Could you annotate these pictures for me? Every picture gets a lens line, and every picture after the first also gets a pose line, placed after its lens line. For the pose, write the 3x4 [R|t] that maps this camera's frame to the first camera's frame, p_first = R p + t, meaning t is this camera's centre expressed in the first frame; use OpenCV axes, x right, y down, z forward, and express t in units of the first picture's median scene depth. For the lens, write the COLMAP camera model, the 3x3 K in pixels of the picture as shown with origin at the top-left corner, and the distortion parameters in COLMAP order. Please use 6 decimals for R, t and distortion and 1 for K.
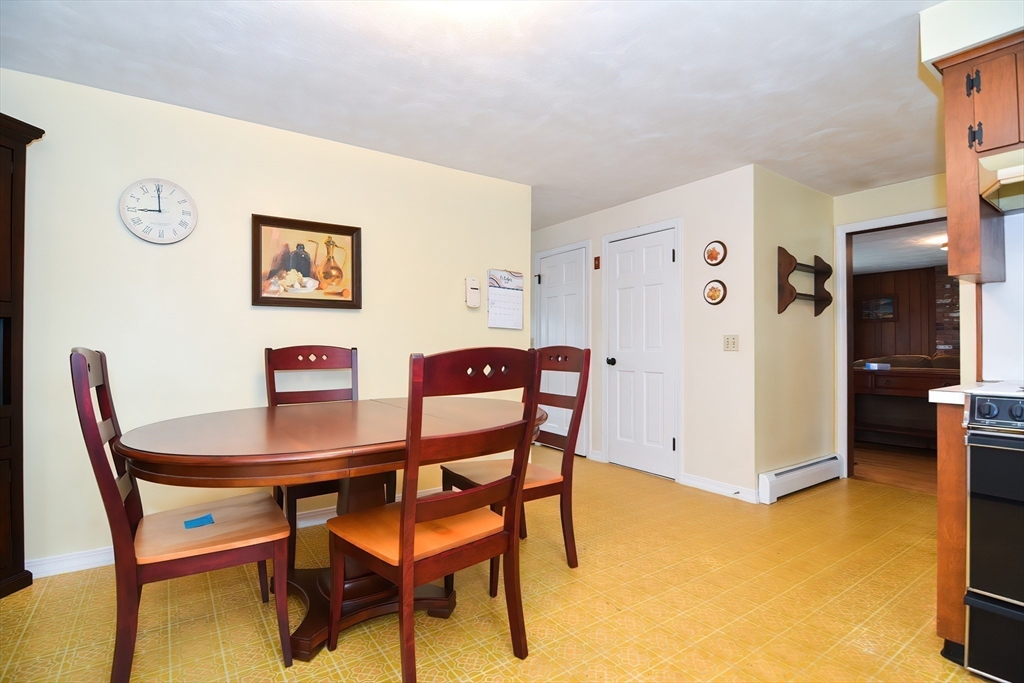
lens RADIAL K [[496.7, 0, 511.6], [0, 496.7, 341.5], [0, 0, 1]] dist [-0.001333, -0.011944]
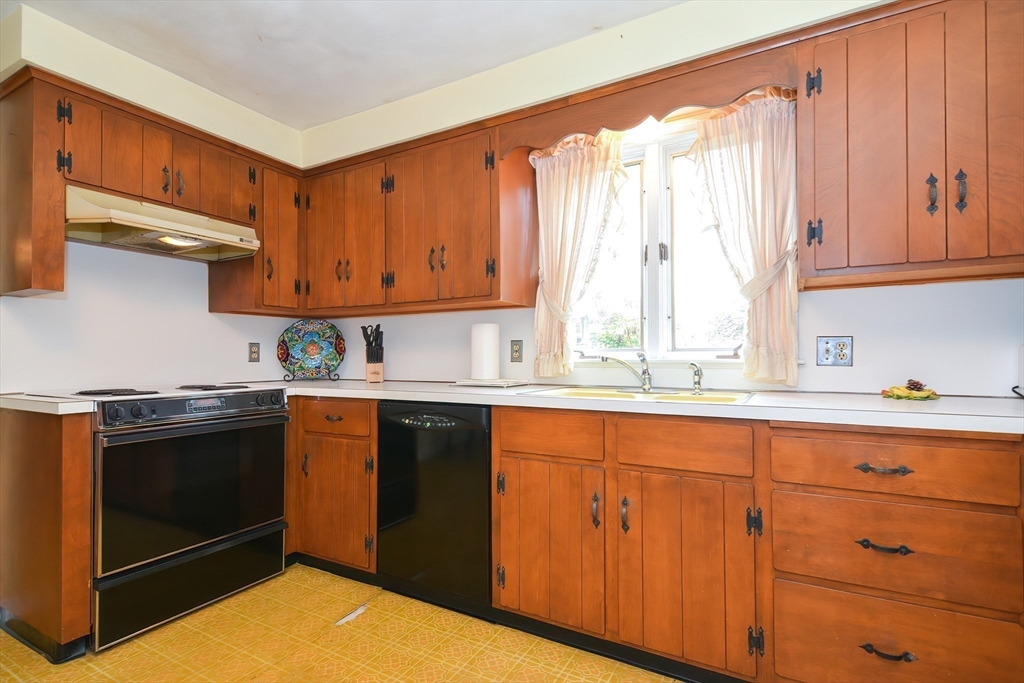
lens RADIAL K [[496.7, 0, 511.6], [0, 496.7, 341.5], [0, 0, 1]] dist [-0.001333, -0.011944]
pose [[-0.435659, 0.024419, 0.899781, -0.466346], [-0.009070, 0.999462, -0.031515, -0.002297], [-0.900066, -0.021891, -0.435203, 0.613852]]
